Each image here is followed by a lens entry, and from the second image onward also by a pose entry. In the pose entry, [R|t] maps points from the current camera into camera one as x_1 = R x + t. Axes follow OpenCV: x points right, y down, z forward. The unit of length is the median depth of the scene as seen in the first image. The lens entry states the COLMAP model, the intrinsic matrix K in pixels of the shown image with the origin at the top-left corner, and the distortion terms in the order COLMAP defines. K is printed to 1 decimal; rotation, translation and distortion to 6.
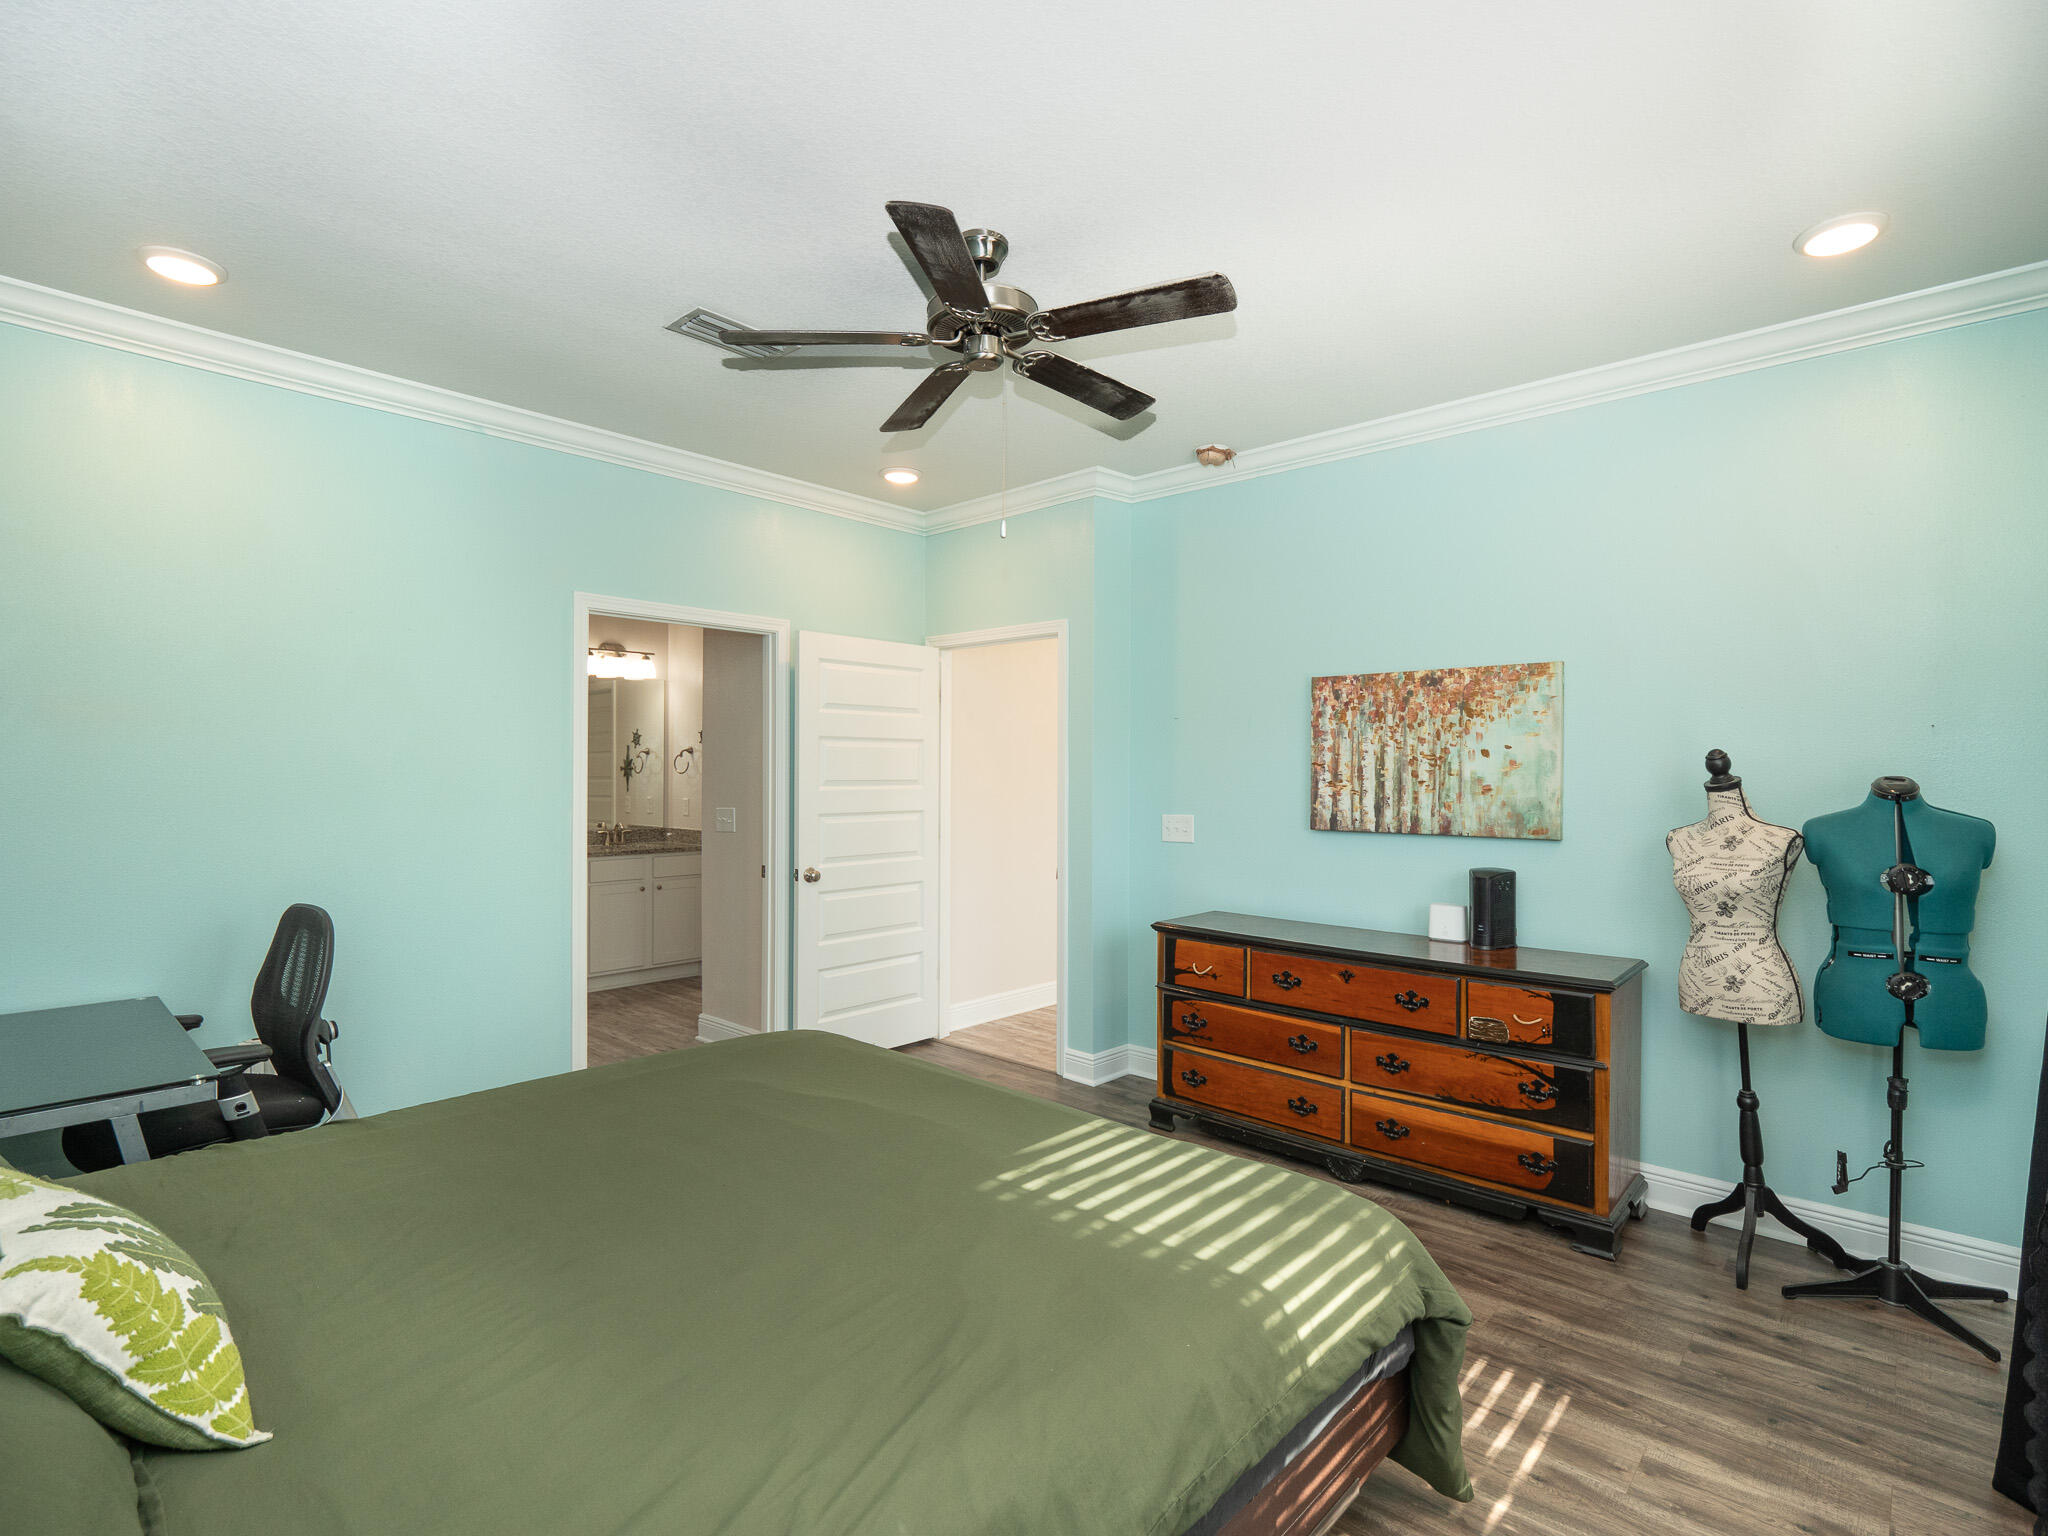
lens RADIAL K [[1021.5, 0, 1024.0], [0, 1021.5, 768.0], [0, 0, 1]] dist [0.001163, 0.000307]
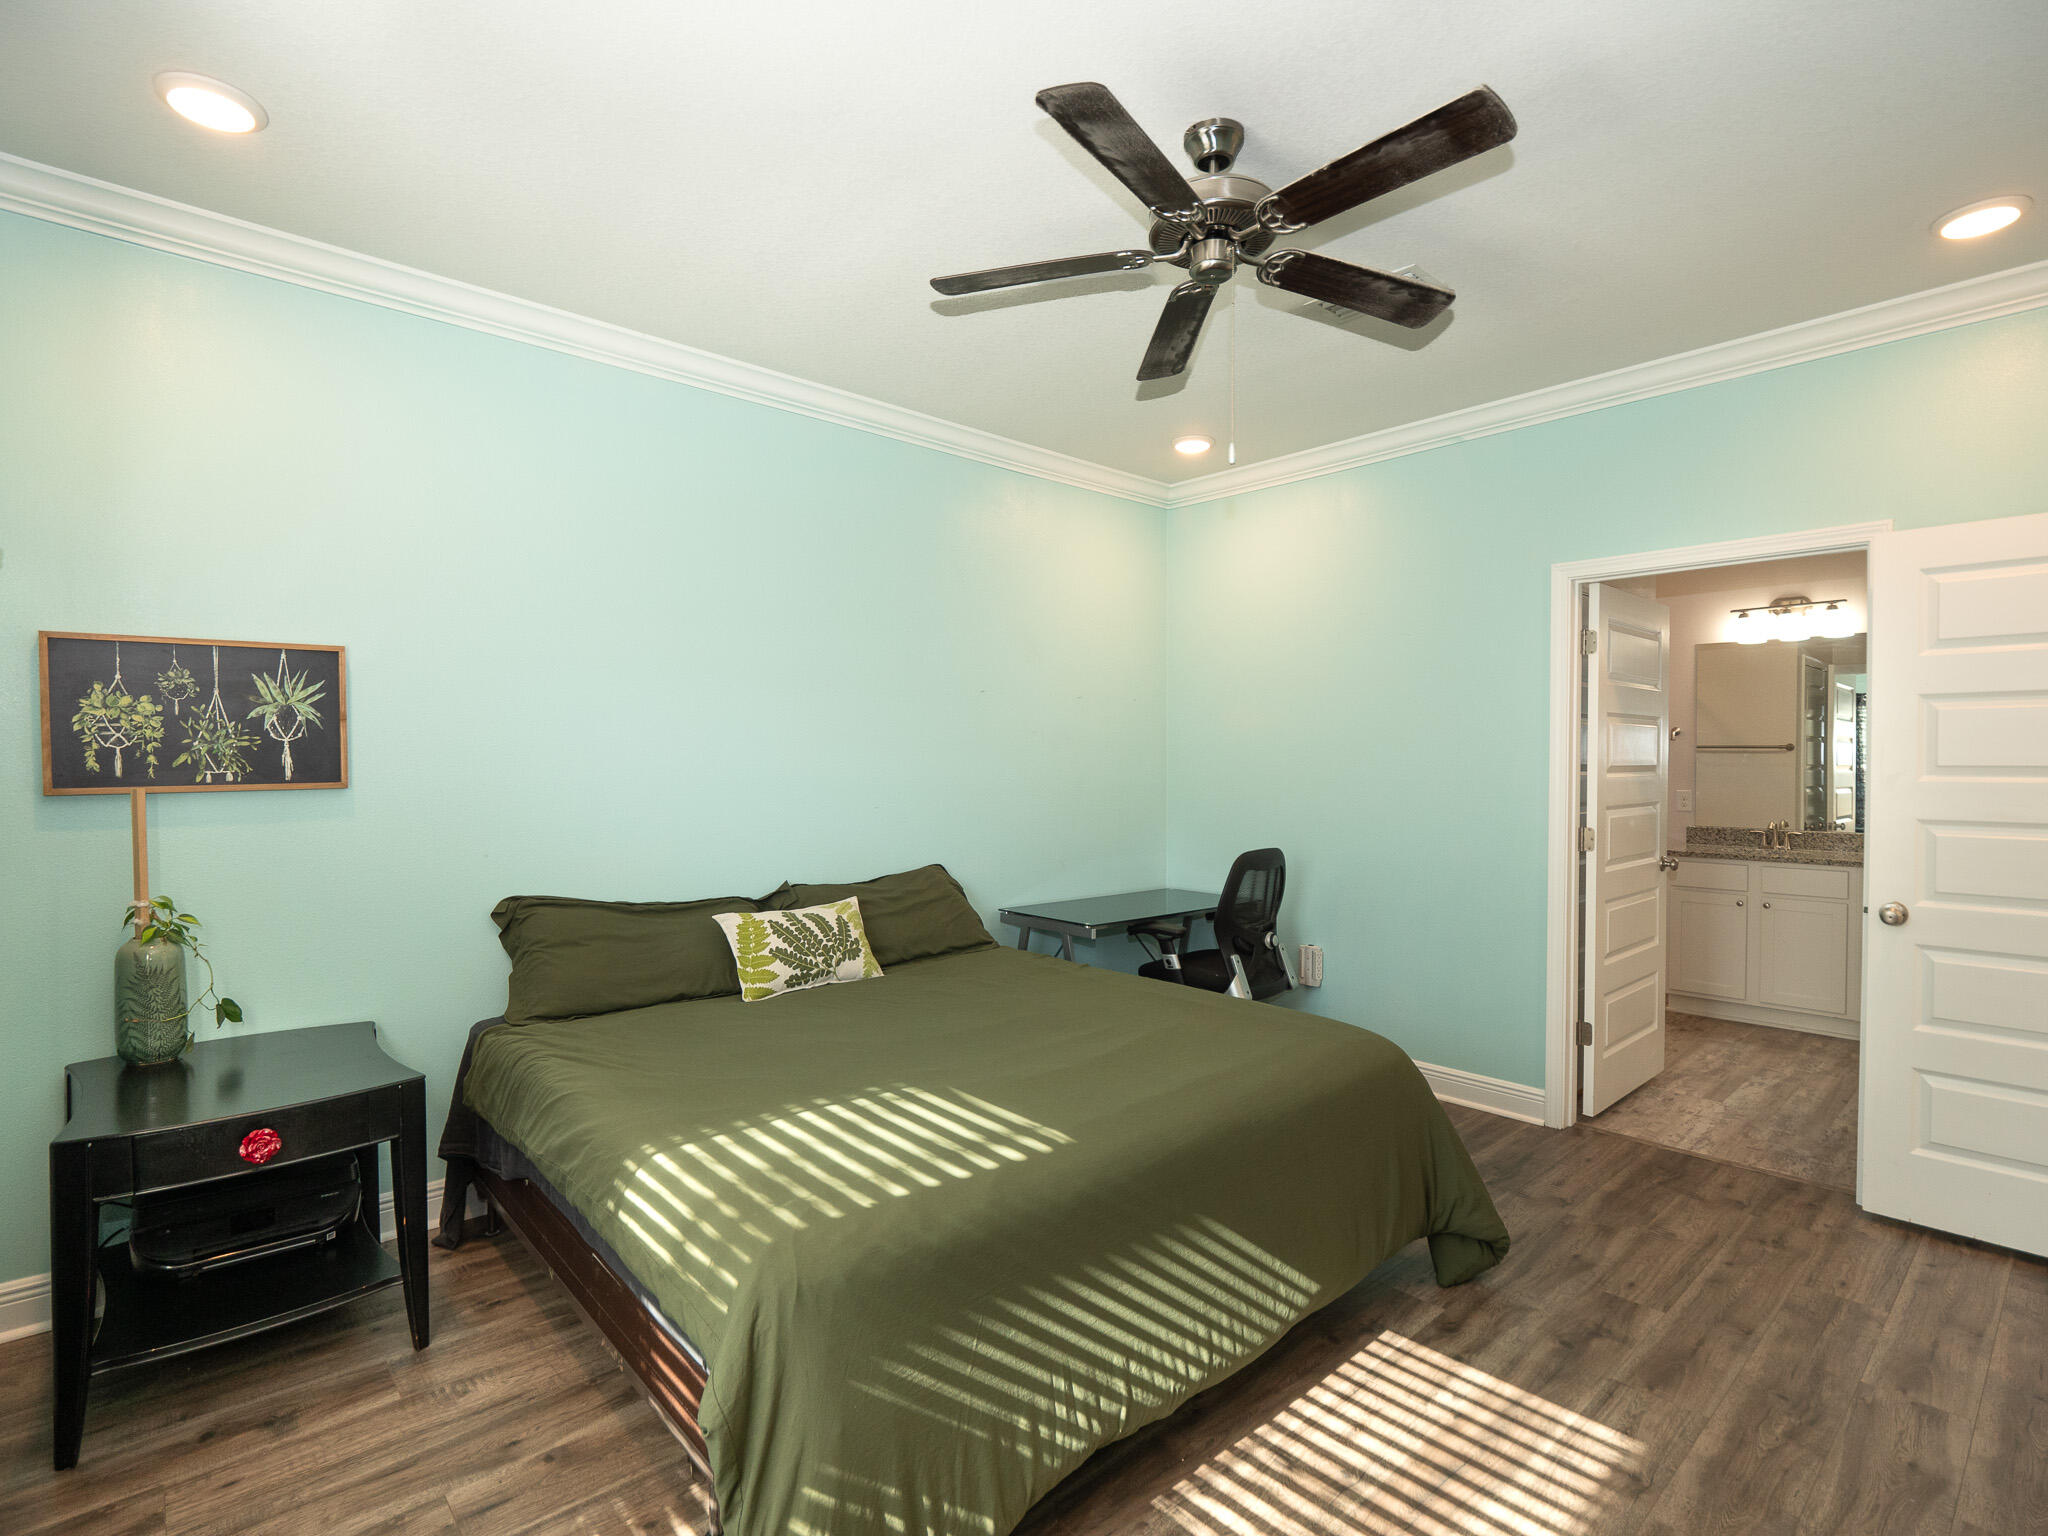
lens RADIAL K [[989.5, 0, 1025.8], [0, 989.5, 773.0], [0, 0, 1]] dist [0.000972, -0.008871]
pose [[-0.106940, 0.002461, -0.994262, 0.817160], [0.000961, 0.999997, 0.002372, 0.025734], [0.994265, -0.000702, -0.106942, 0.932941]]
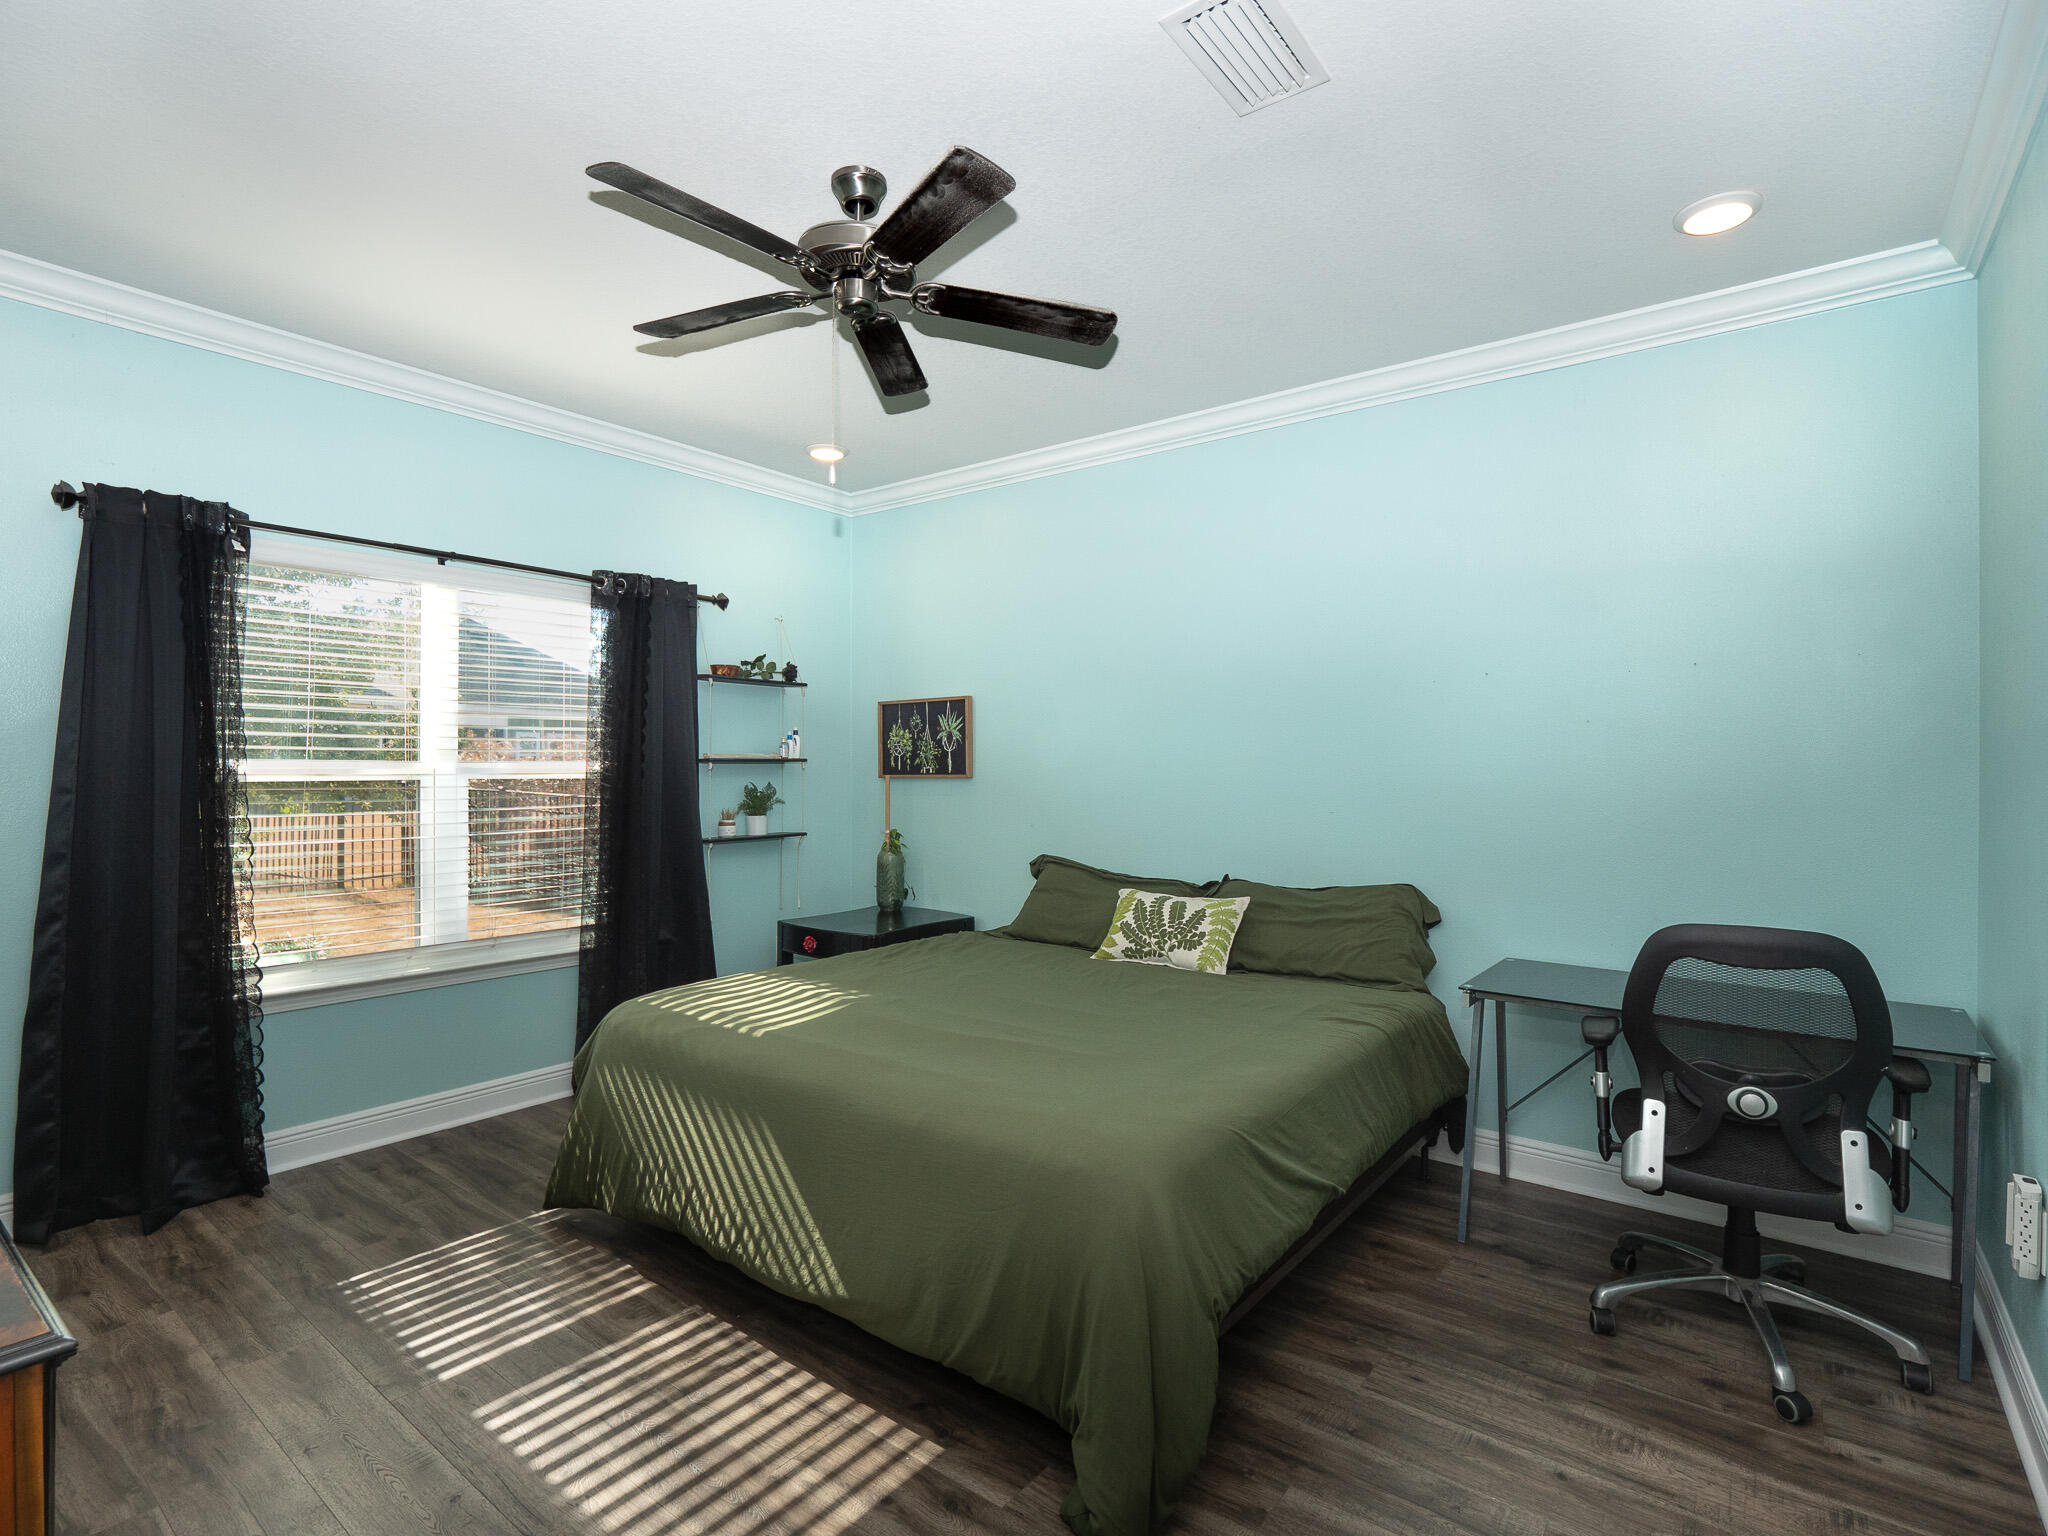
lens RADIAL K [[989.5, 0, 1025.8], [0, 989.5, 773.0], [0, 0, 1]] dist [0.000972, -0.008871]
pose [[-0.996578, -0.015450, -0.081206, -0.169109], [-0.015278, 0.999880, -0.002736, 0.038563], [0.081239, -0.001486, -0.996694, 1.963166]]
